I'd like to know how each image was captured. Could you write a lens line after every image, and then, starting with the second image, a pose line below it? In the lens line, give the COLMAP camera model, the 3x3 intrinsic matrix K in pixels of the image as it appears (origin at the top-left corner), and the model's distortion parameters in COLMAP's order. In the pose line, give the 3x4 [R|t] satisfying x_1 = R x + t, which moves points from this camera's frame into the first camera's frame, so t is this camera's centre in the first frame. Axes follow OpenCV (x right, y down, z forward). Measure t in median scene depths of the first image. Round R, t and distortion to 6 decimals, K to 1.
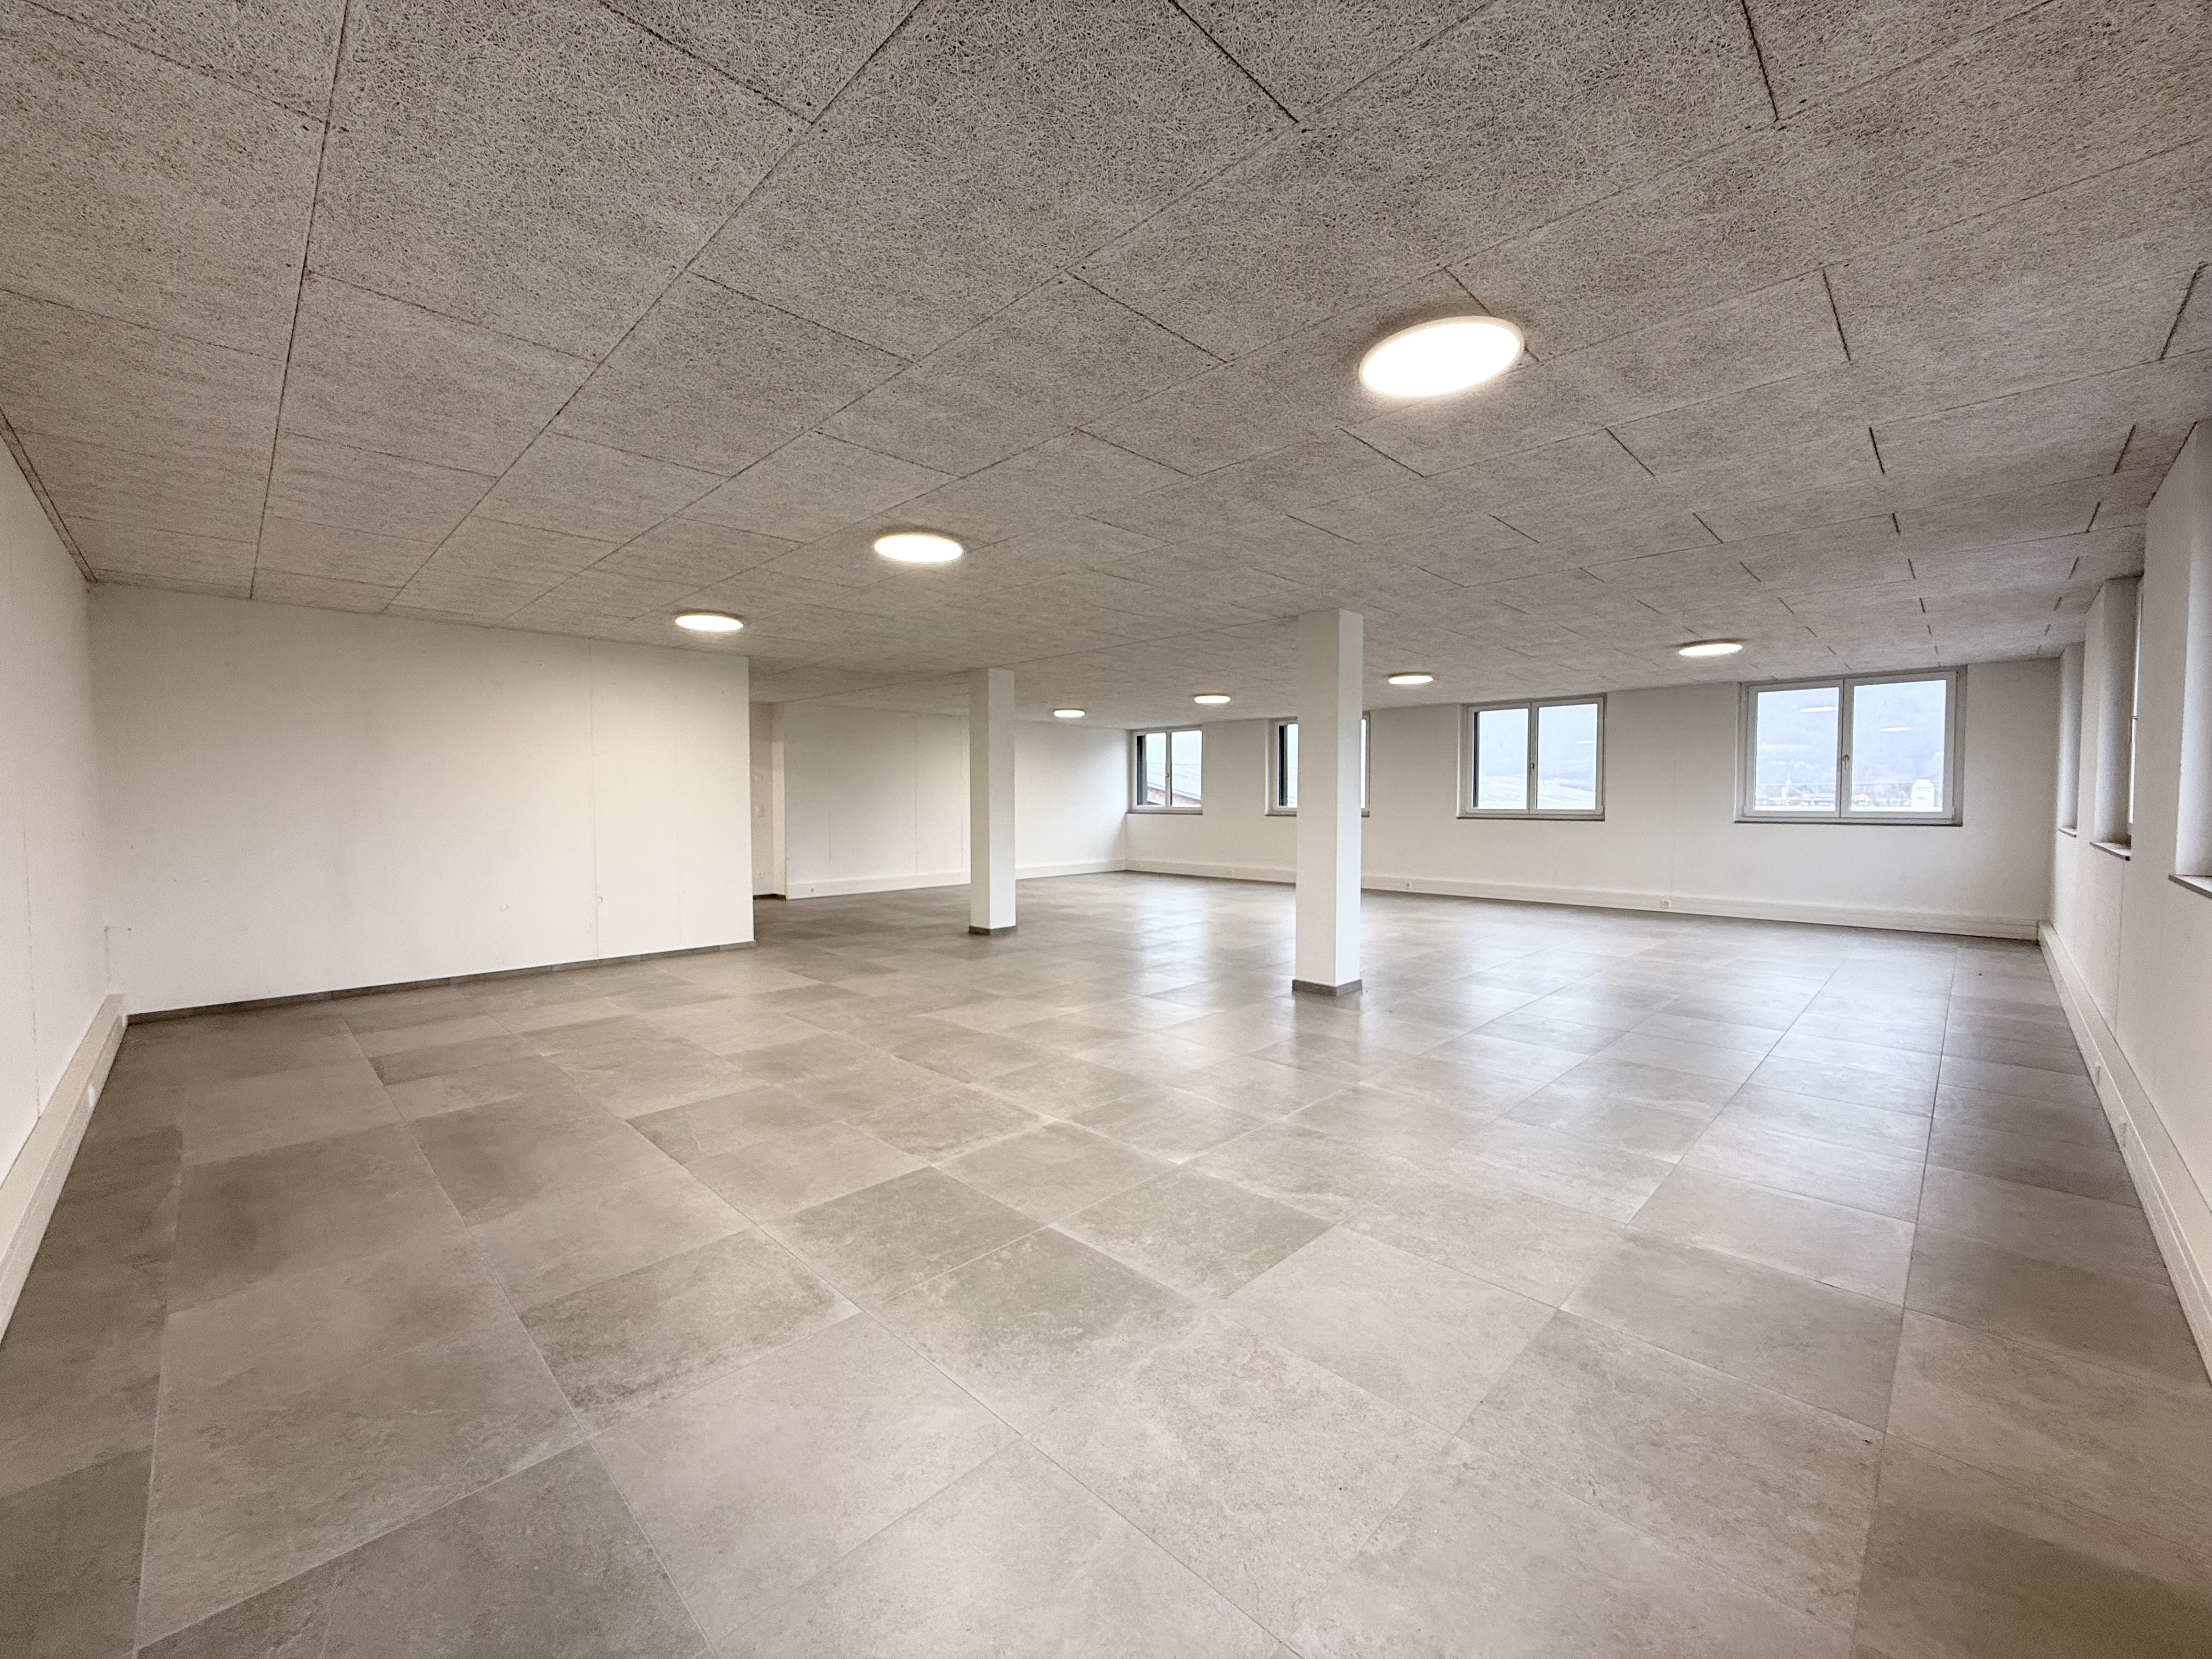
lens RADIAL K [[878.9, 0, 1099.8], [0, 878.9, 827.7], [0, 0, 1]] dist [0.000523, -0.000284]
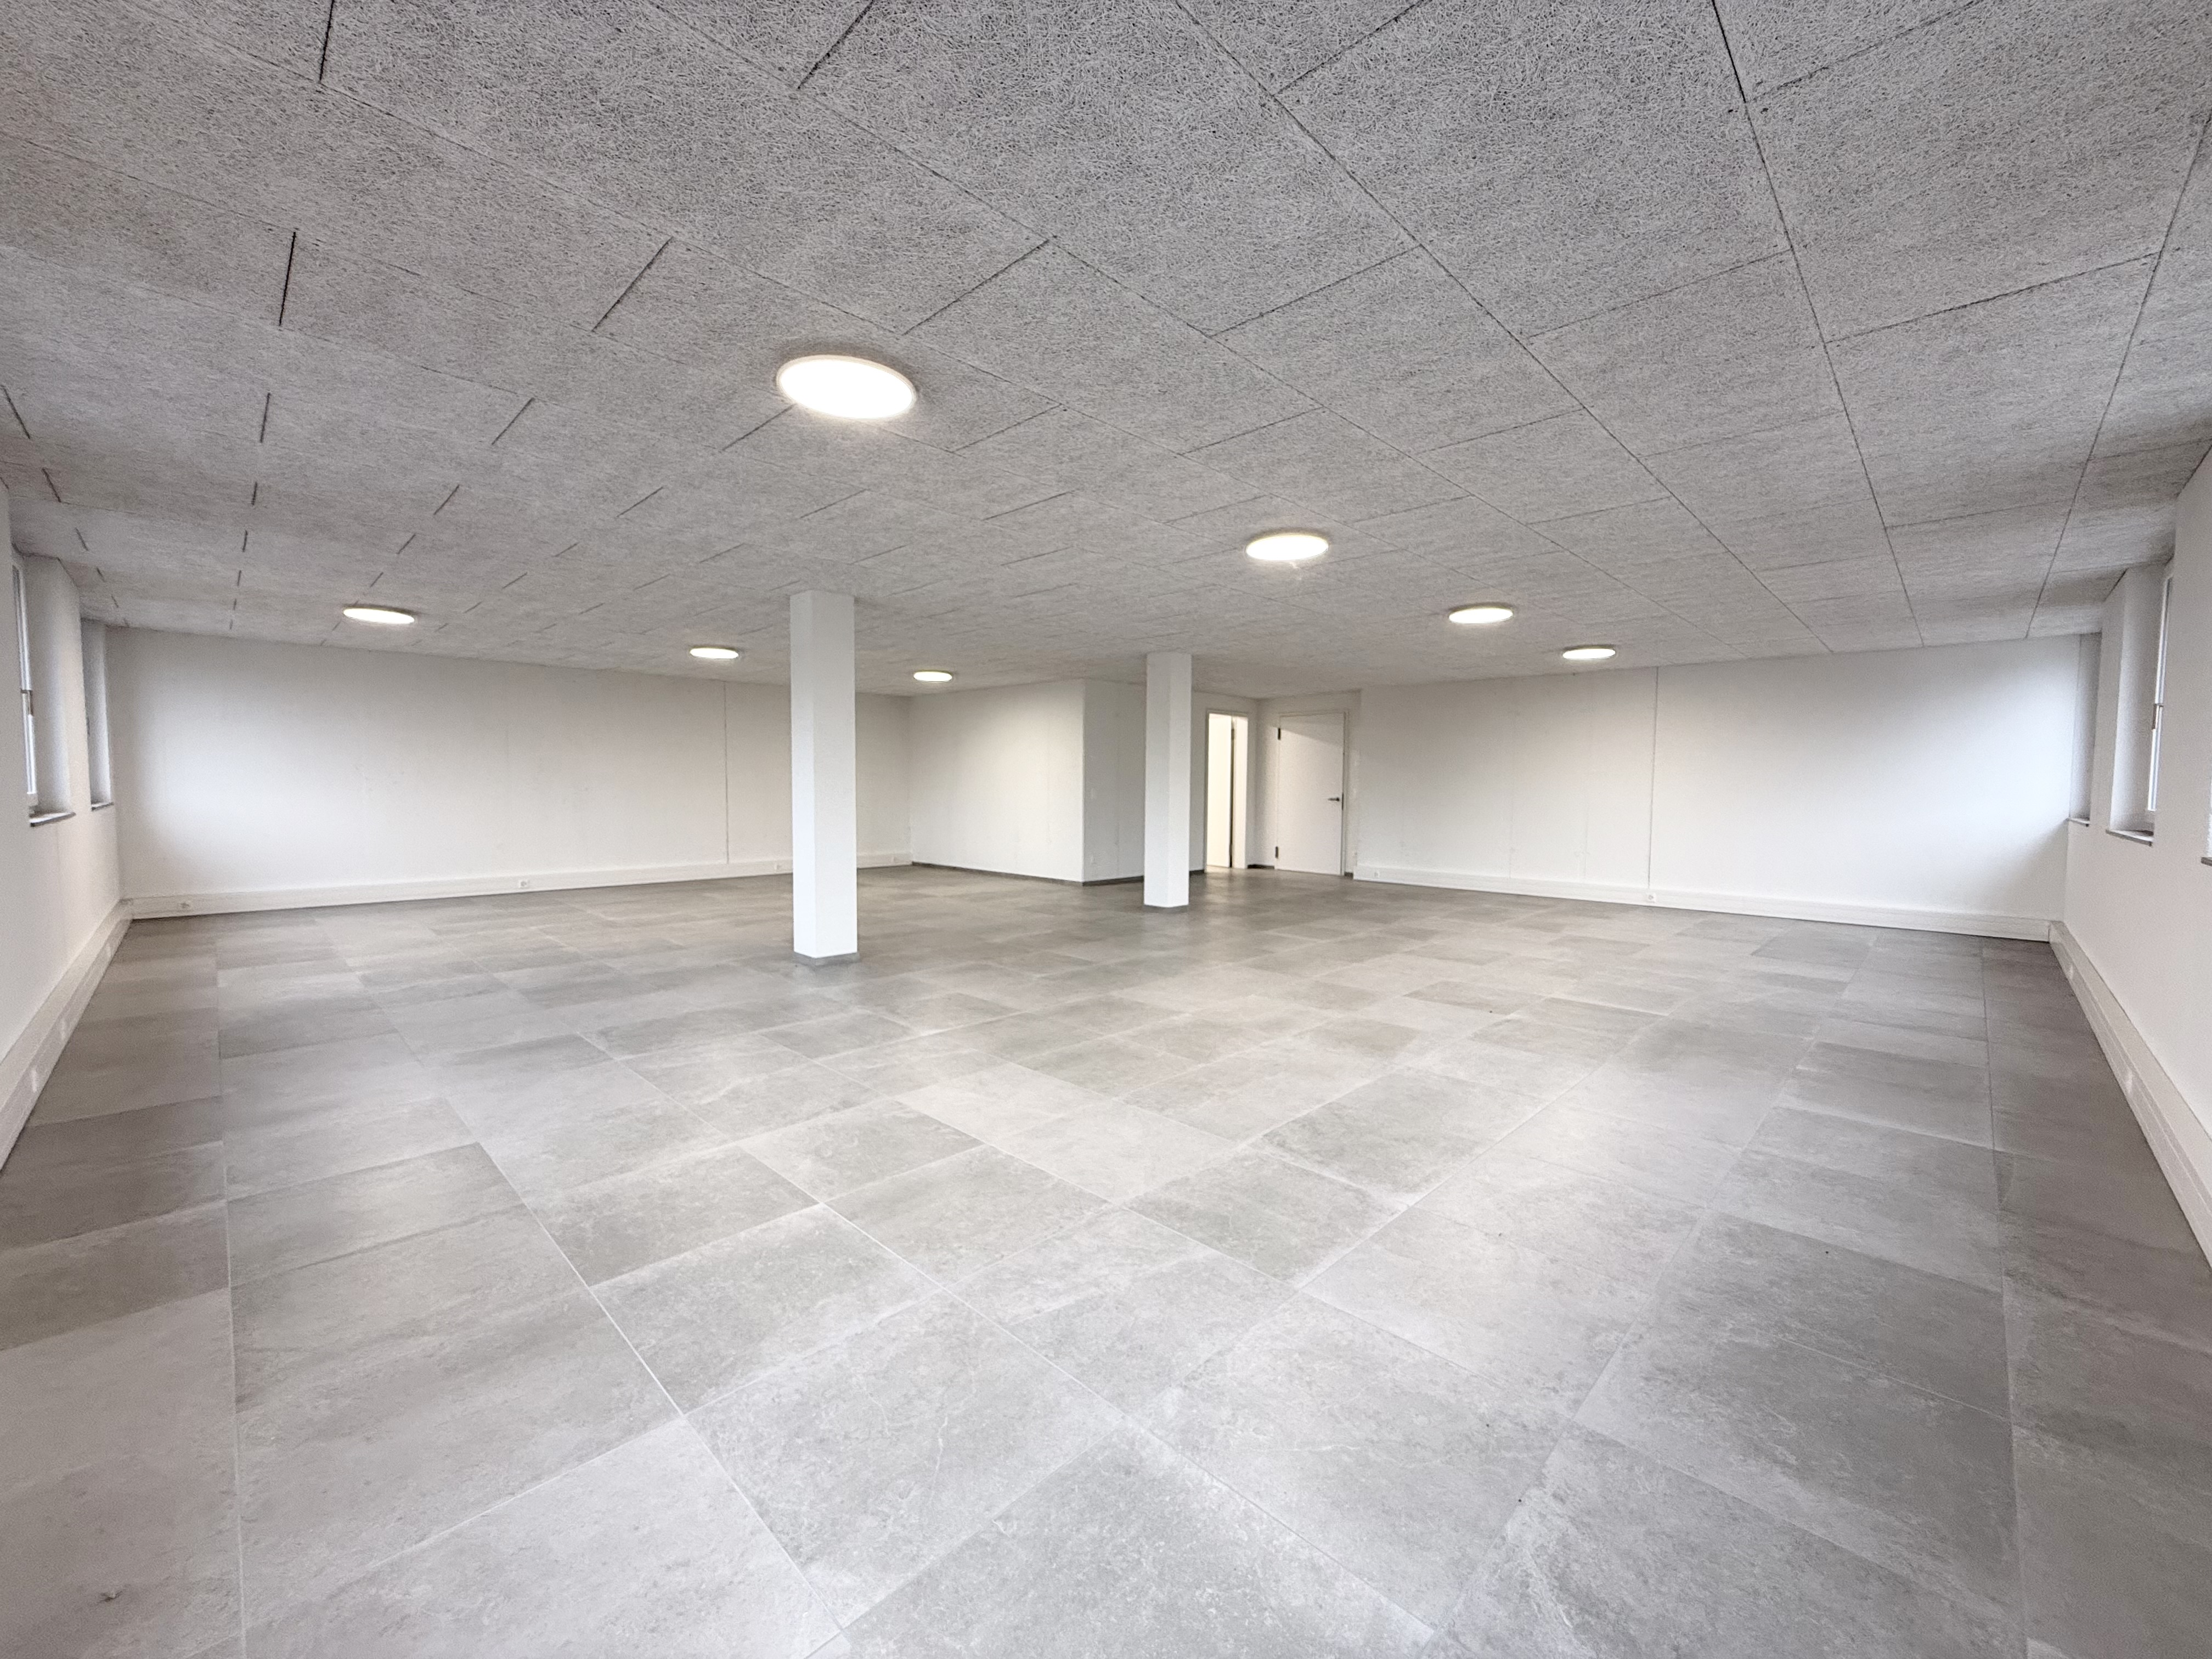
lens RADIAL K [[878.9, 0, 1099.8], [0, 878.9, 827.7], [0, 0, 1]] dist [0.000523, -0.000284]
pose [[0.009607, 0.056003, -0.998384, 0.746119], [-0.043330, 0.997516, 0.055537, -0.026871], [0.999015, 0.042727, 0.012010, 0.760528]]
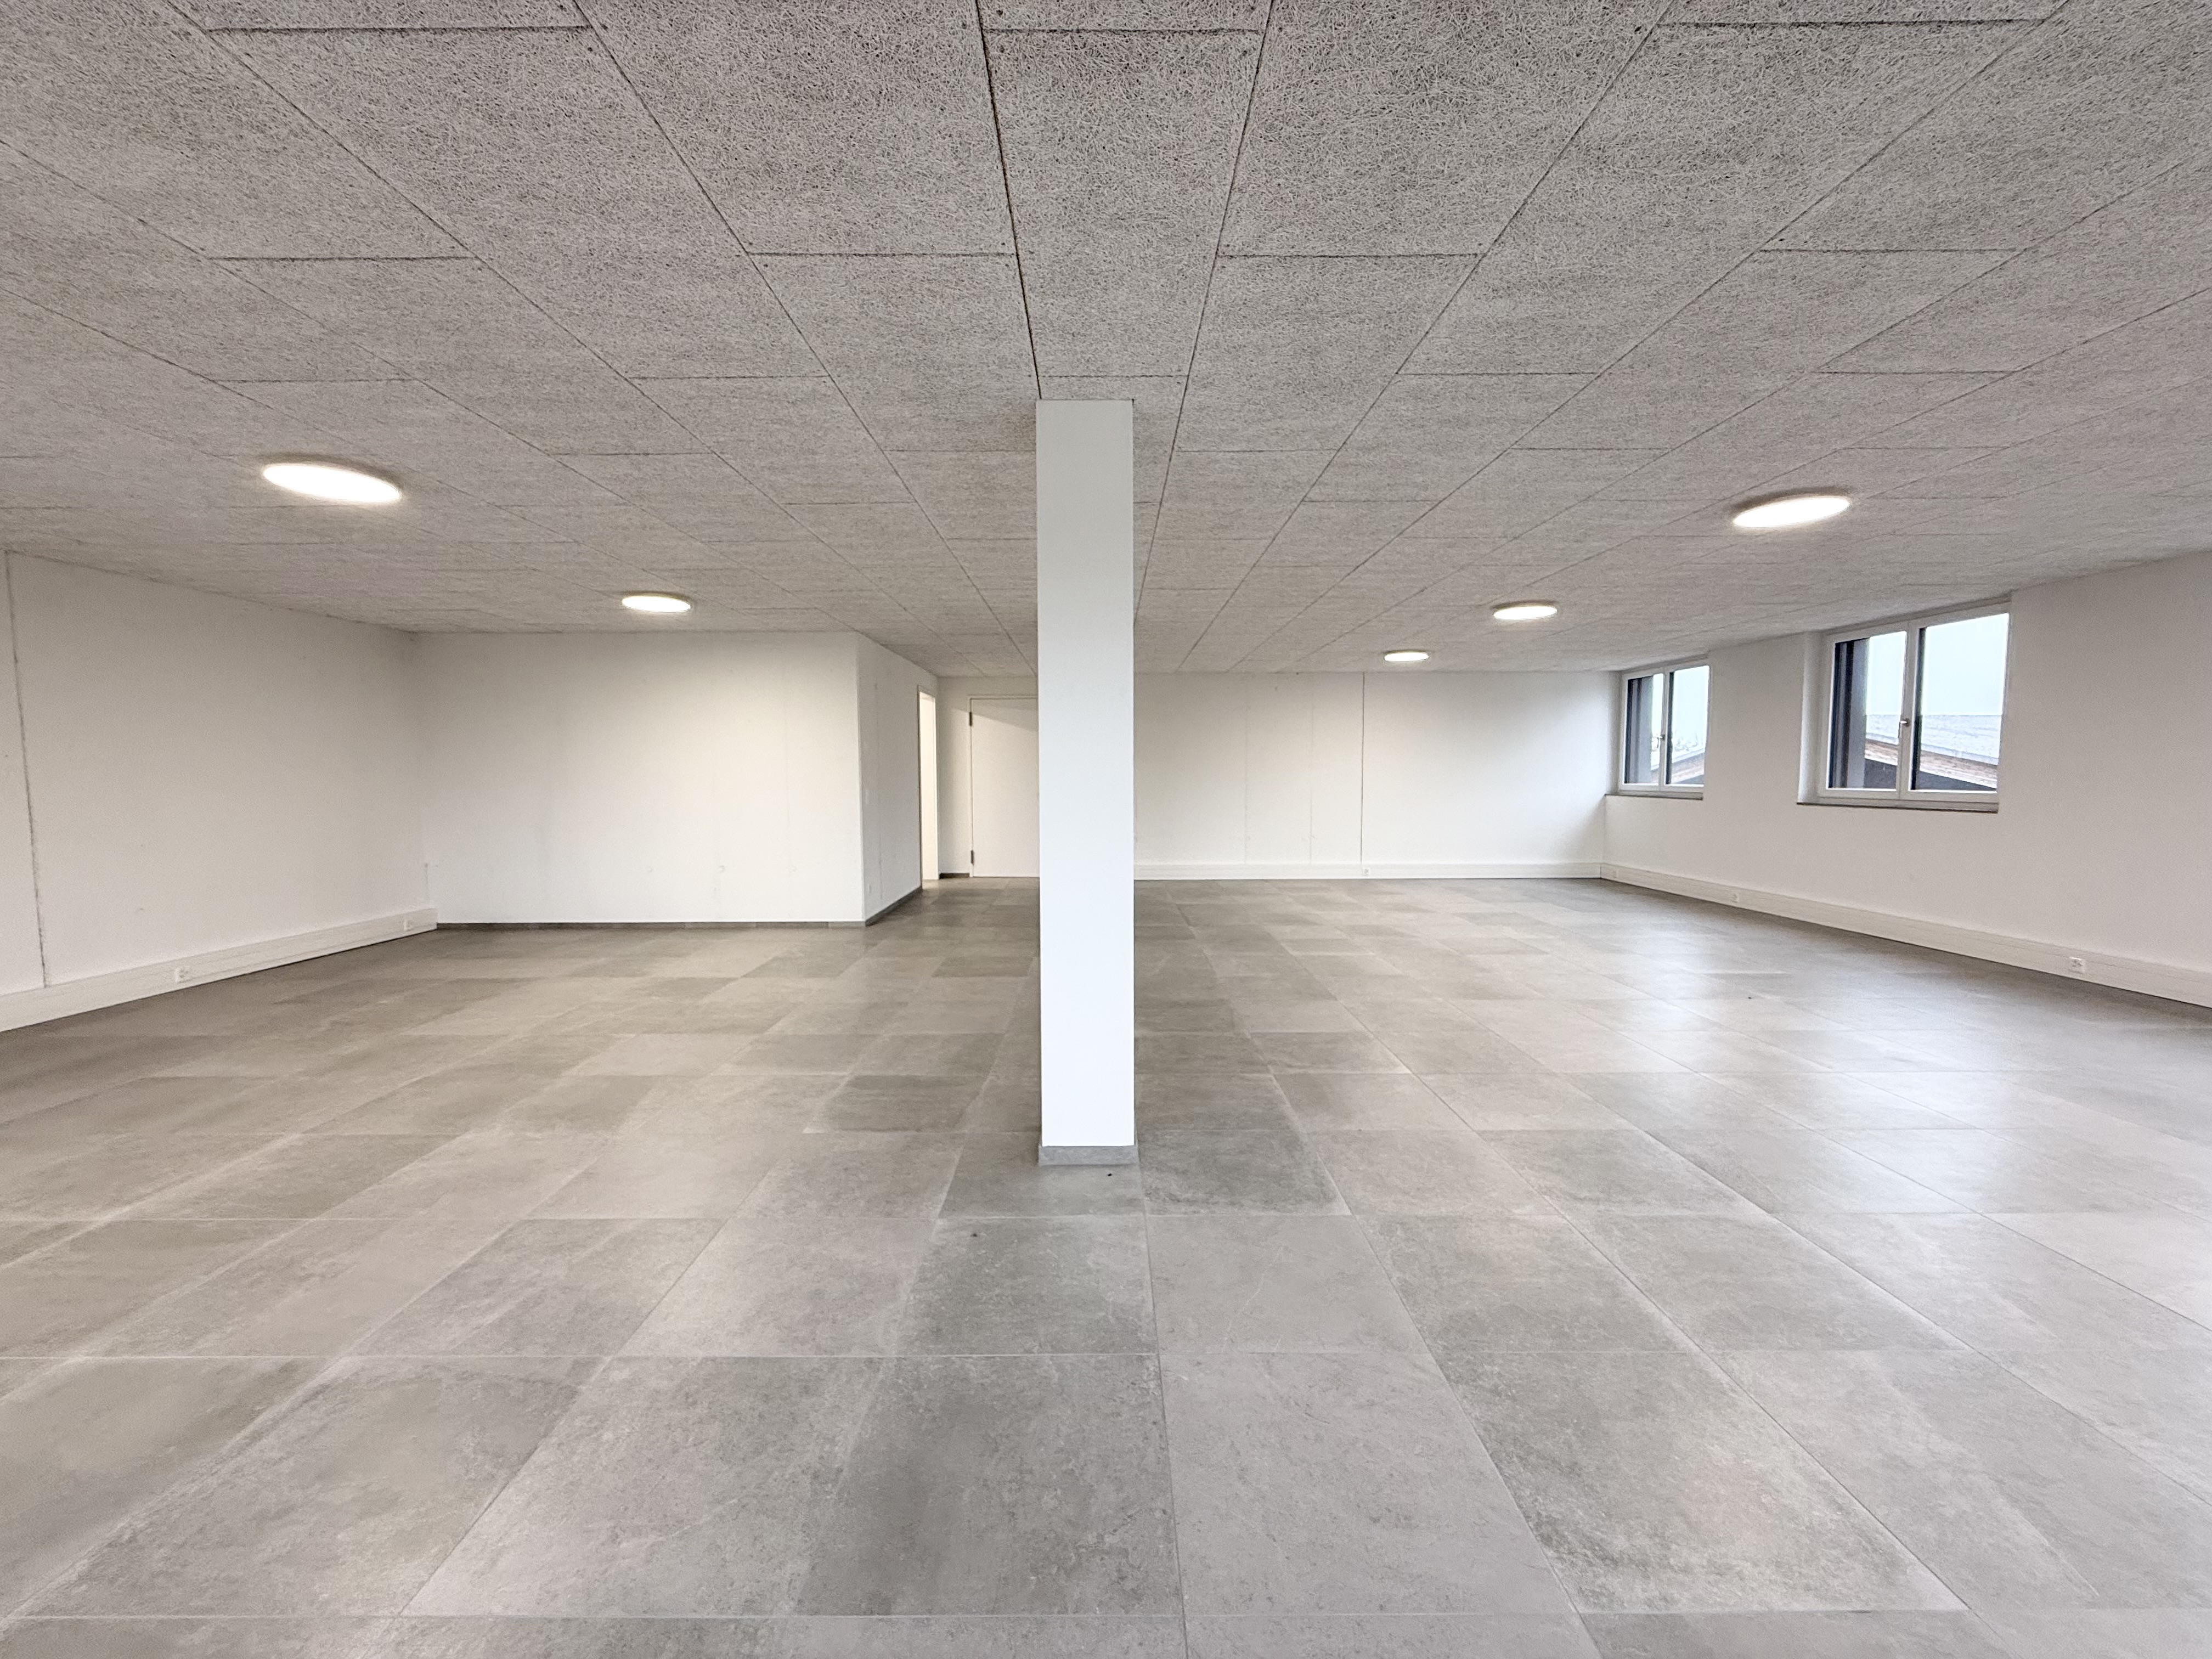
lens RADIAL K [[886.9, 0, 1088.9], [0, 886.9, 783.0], [0, 0, 1]] dist [0.002062, 0.000150]
pose [[0.700450, 0.007188, -0.713665, 0.366300], [-0.021202, 0.999718, -0.010741, -0.014916], [0.713387, 0.022655, 0.700404, 0.365422]]
